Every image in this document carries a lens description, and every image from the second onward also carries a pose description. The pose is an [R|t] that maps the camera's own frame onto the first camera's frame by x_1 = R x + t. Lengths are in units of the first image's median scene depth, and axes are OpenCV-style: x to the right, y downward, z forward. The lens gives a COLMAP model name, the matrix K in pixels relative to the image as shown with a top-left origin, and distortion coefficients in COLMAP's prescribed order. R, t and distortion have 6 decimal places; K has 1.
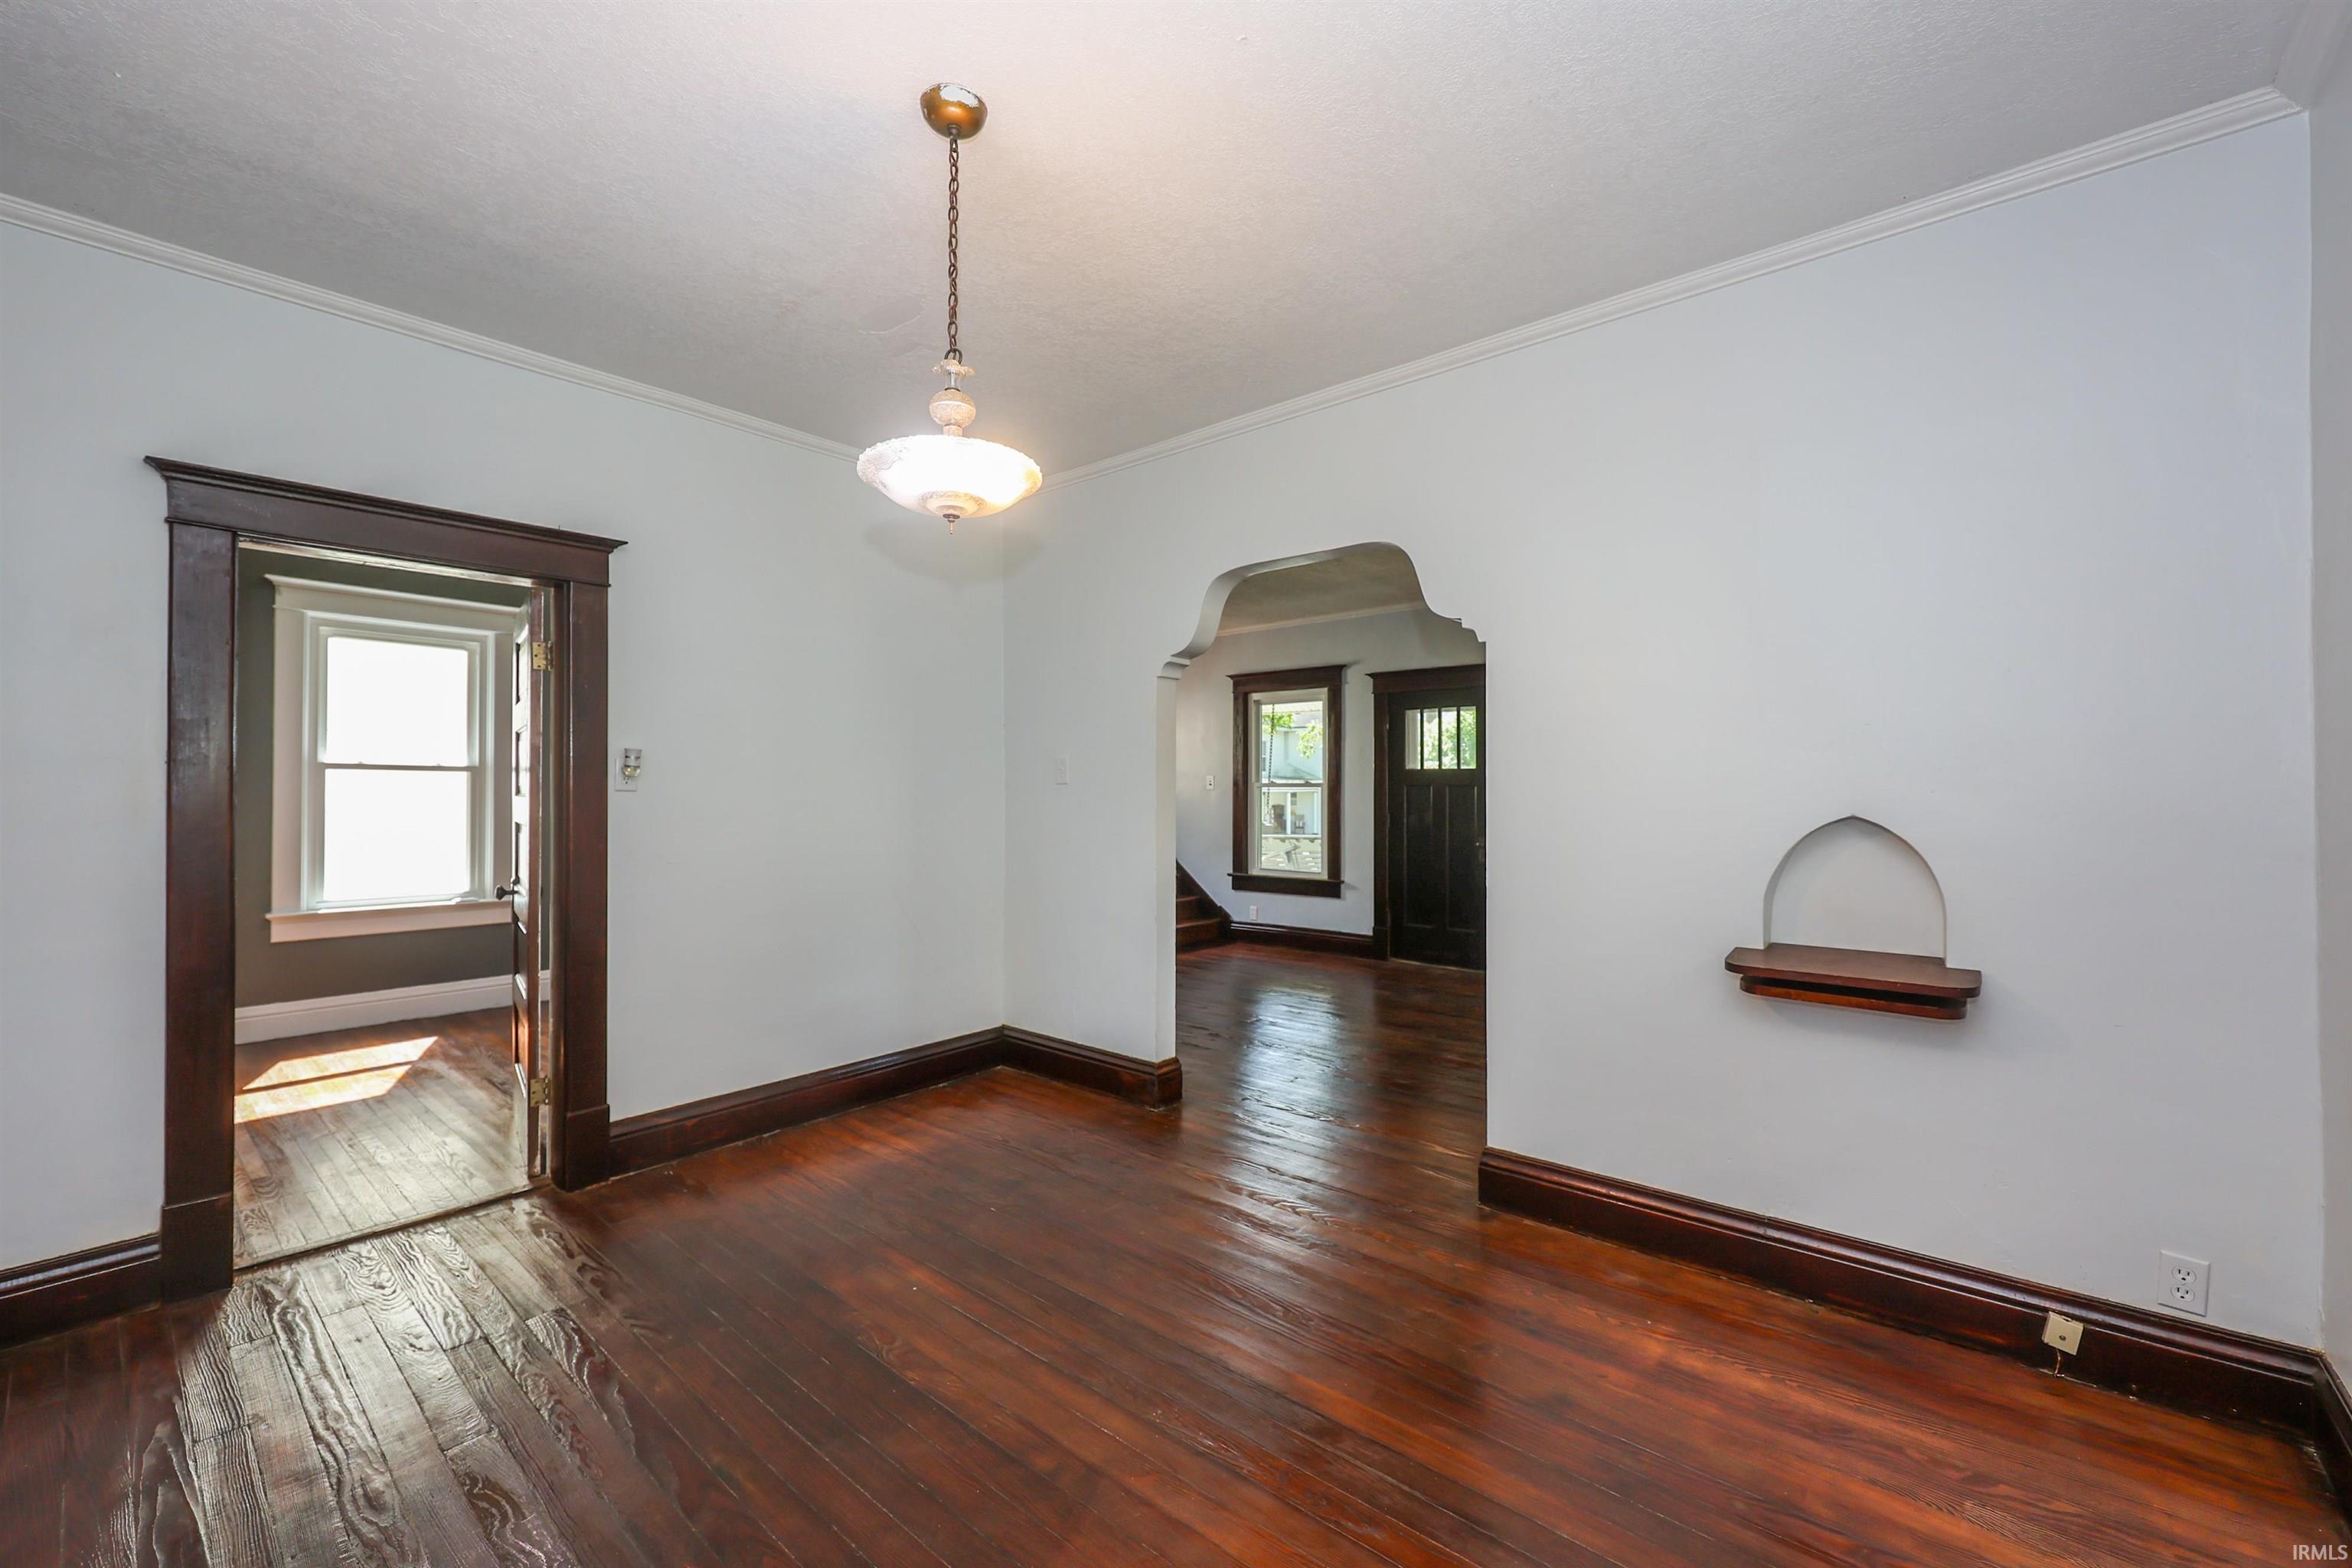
lens RADIAL K [[954.7, 0, 1153.0], [0, 954.7, 786.8], [0, 0, 1]] dist [-0.000372, -0.000081]
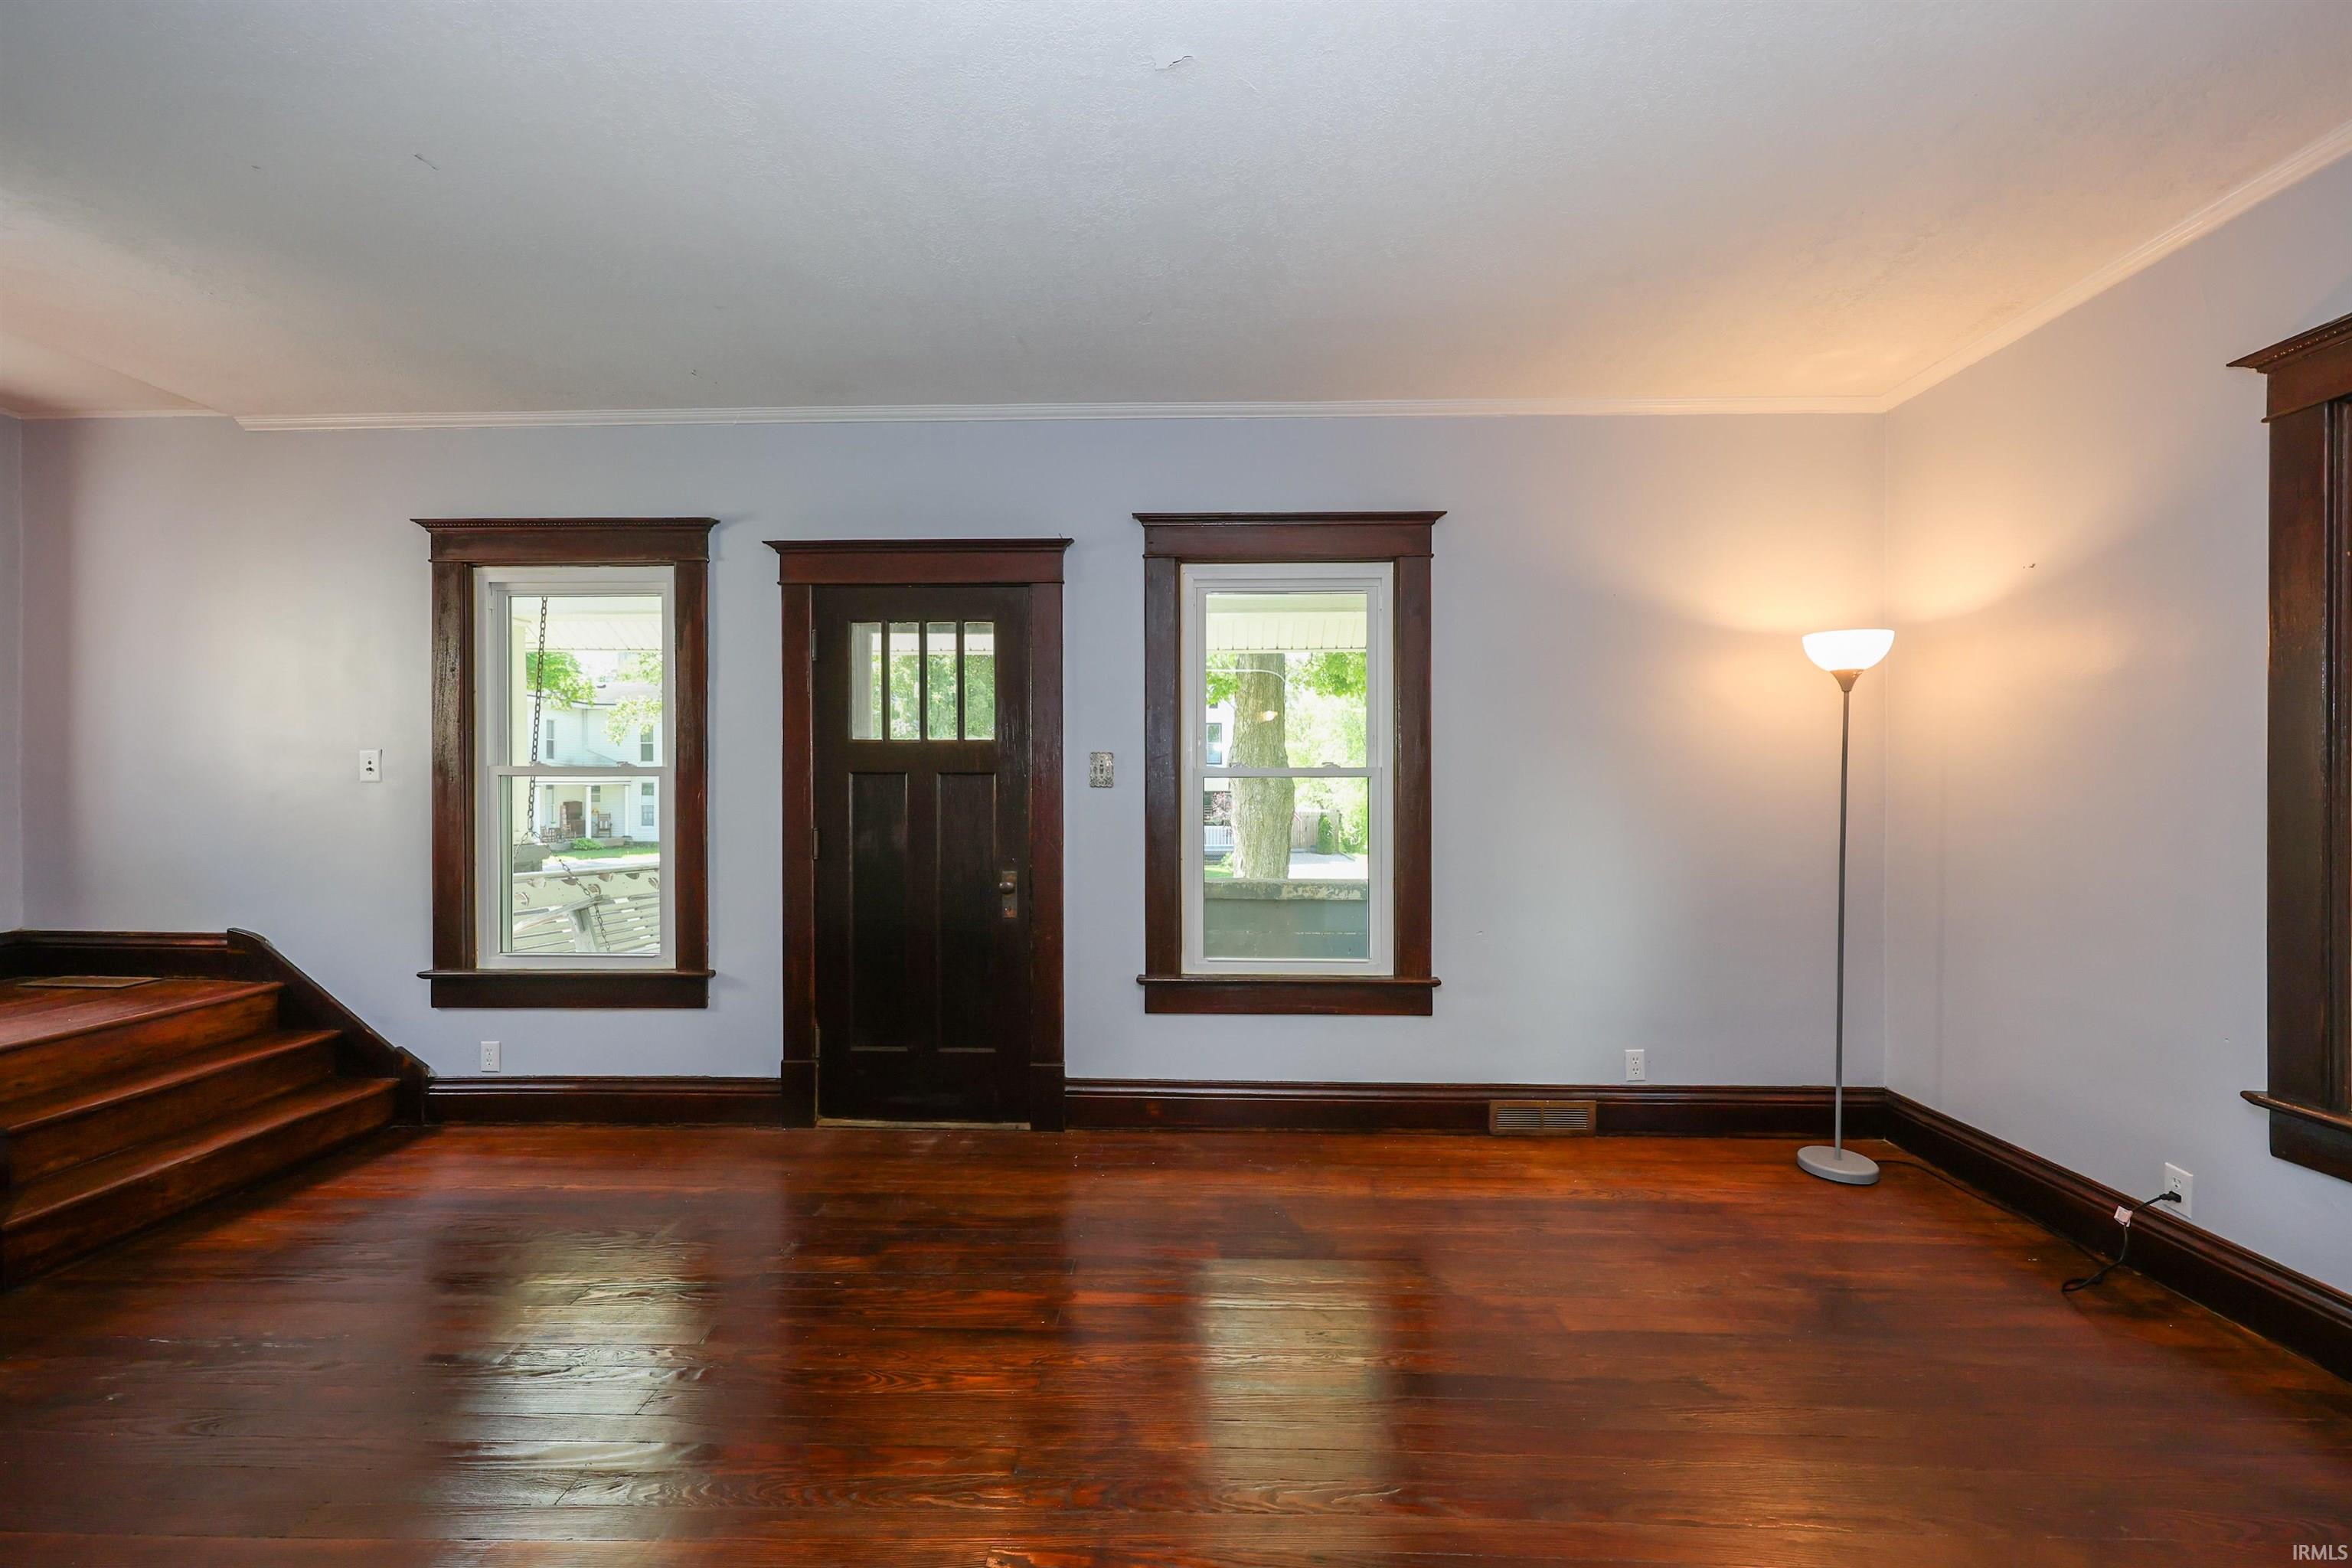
lens RADIAL K [[954.7, 0, 1180.2], [0, 954.7, 792.7], [0, 0, 1]] dist [-0.000372, -0.000081]
pose [[0.767977, -0.006716, 0.640443, 0.072127], [-0.002718, 0.999902, 0.013745, 0.001278], [-0.640472, -0.012297, 0.767883, 0.477143]]
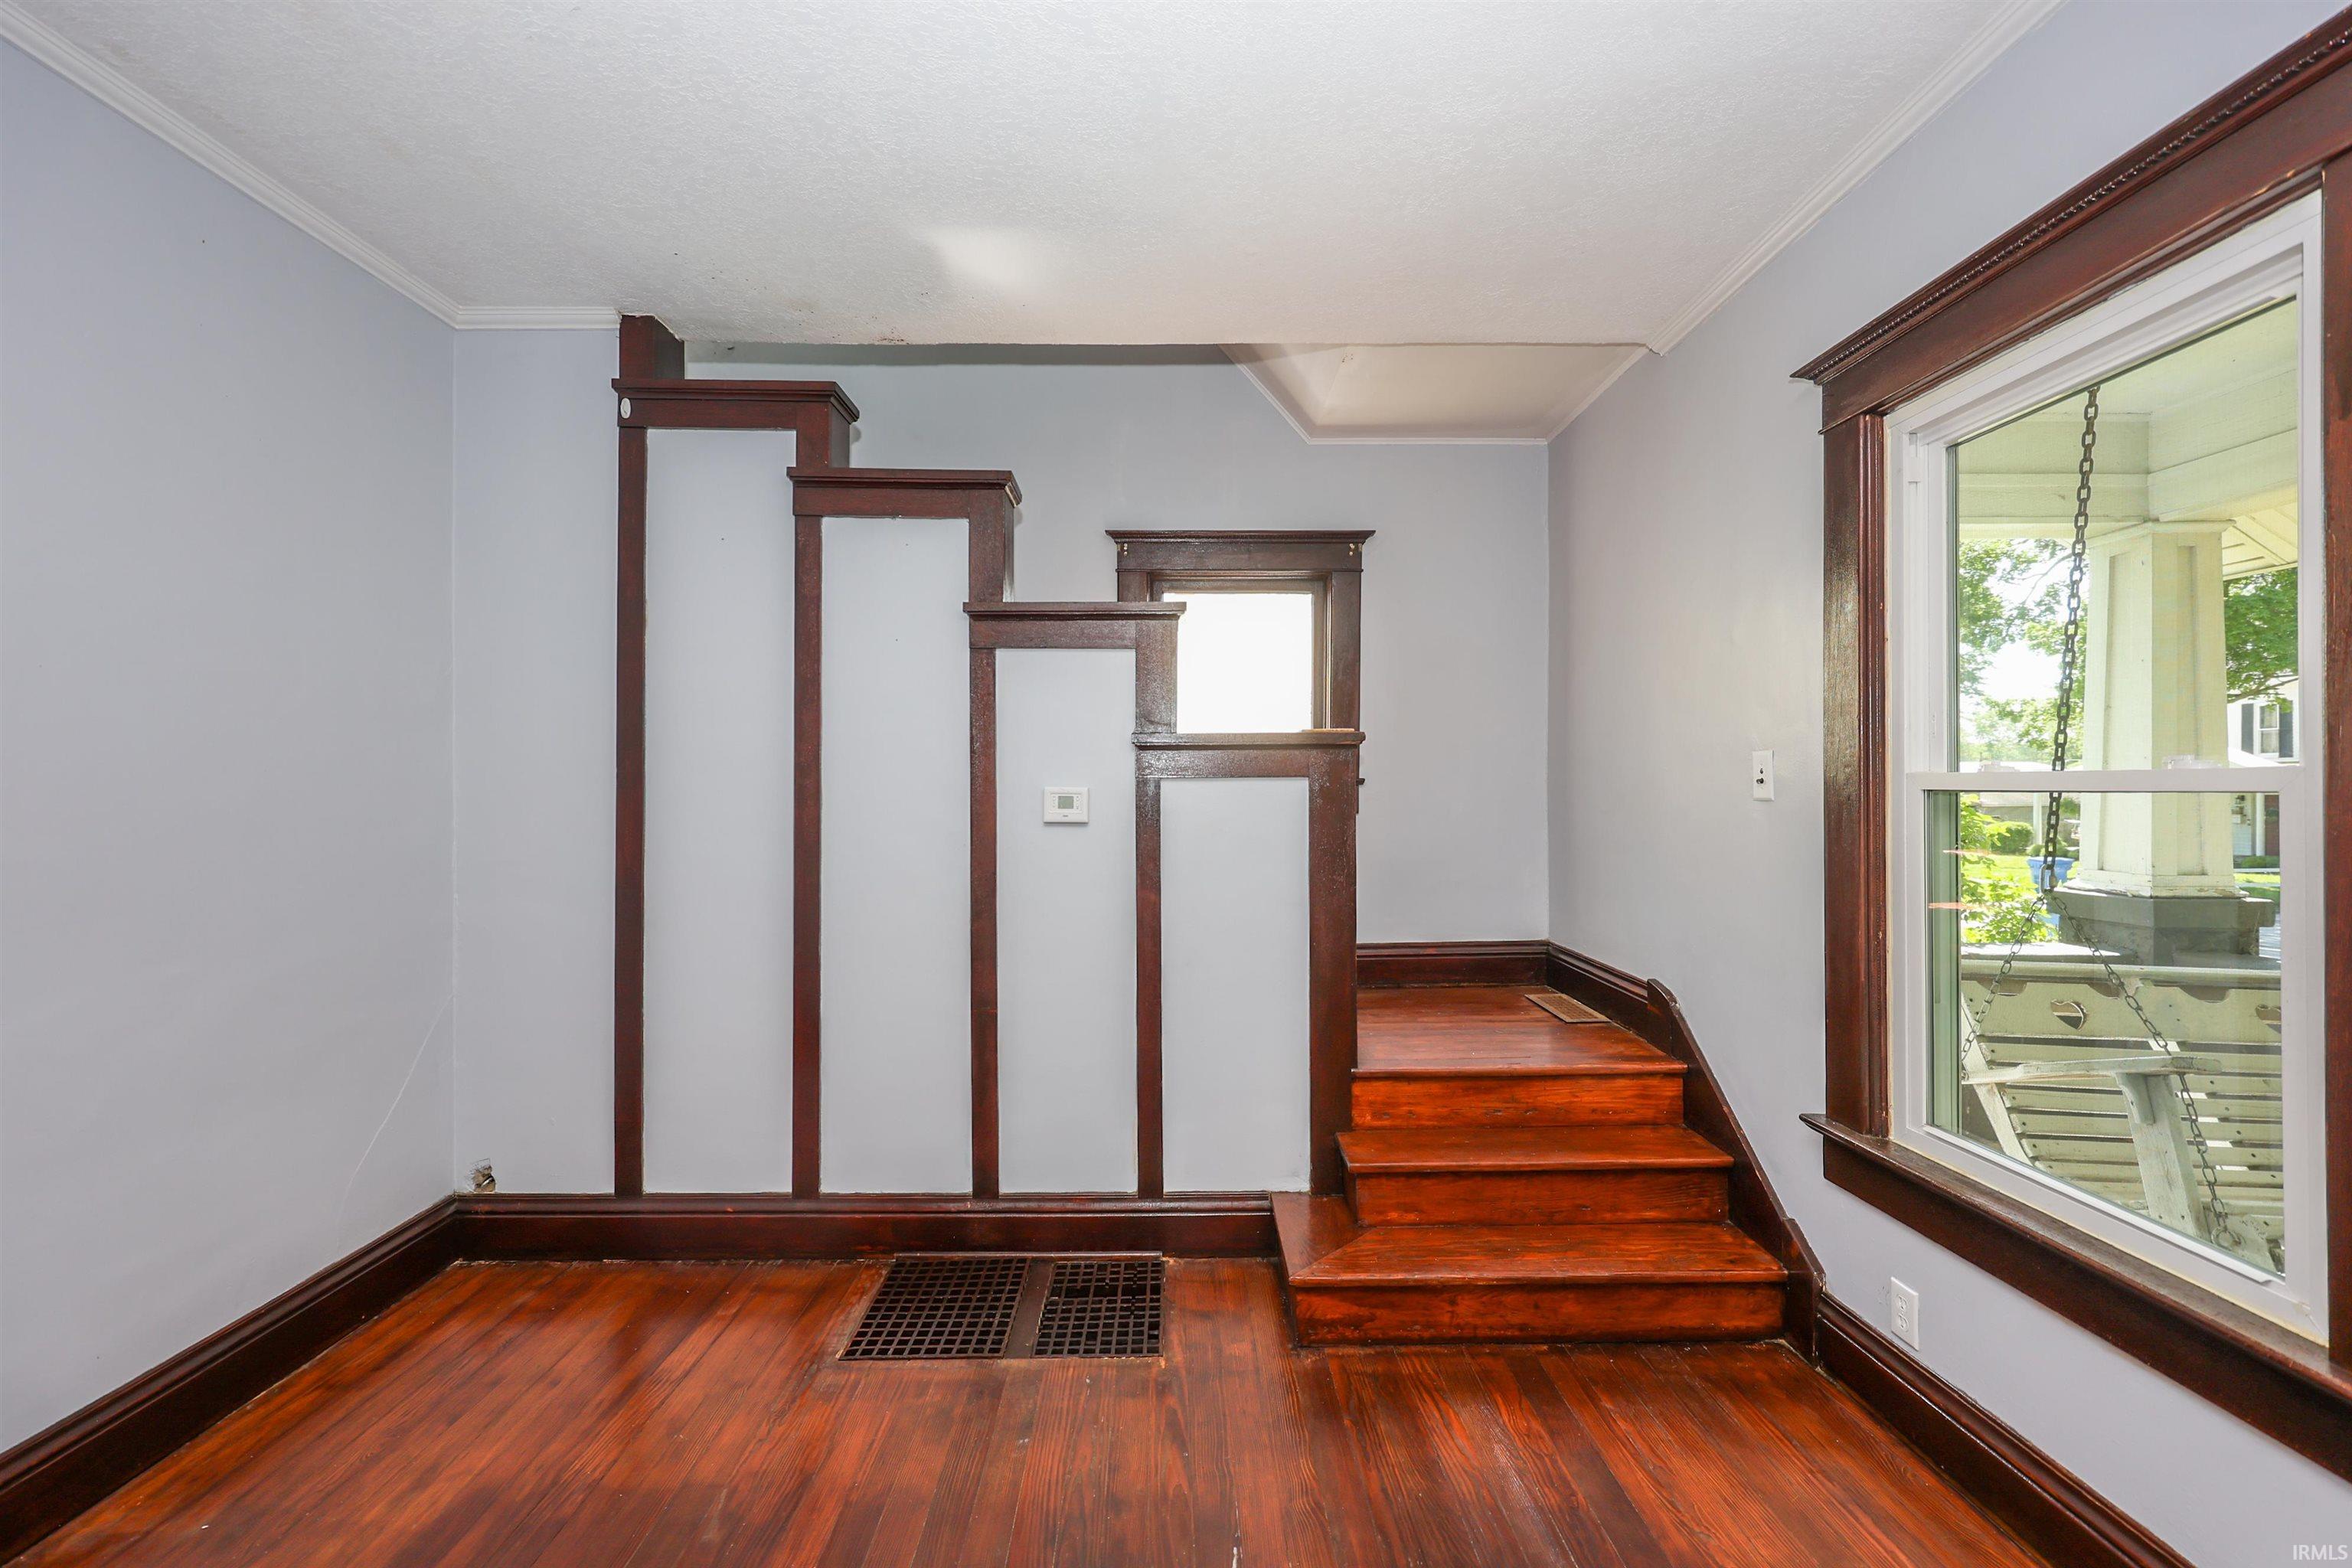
lens RADIAL K [[954.7, 0, 1172.5], [0, 954.7, 792.3], [0, 0, 1]] dist [-0.000372, -0.000081]
pose [[0.663650, -0.005177, -0.748026, 0.174482], [0.012239, 0.999917, 0.003938, -0.002585], [0.747943, -0.011768, 0.663658, 0.749119]]
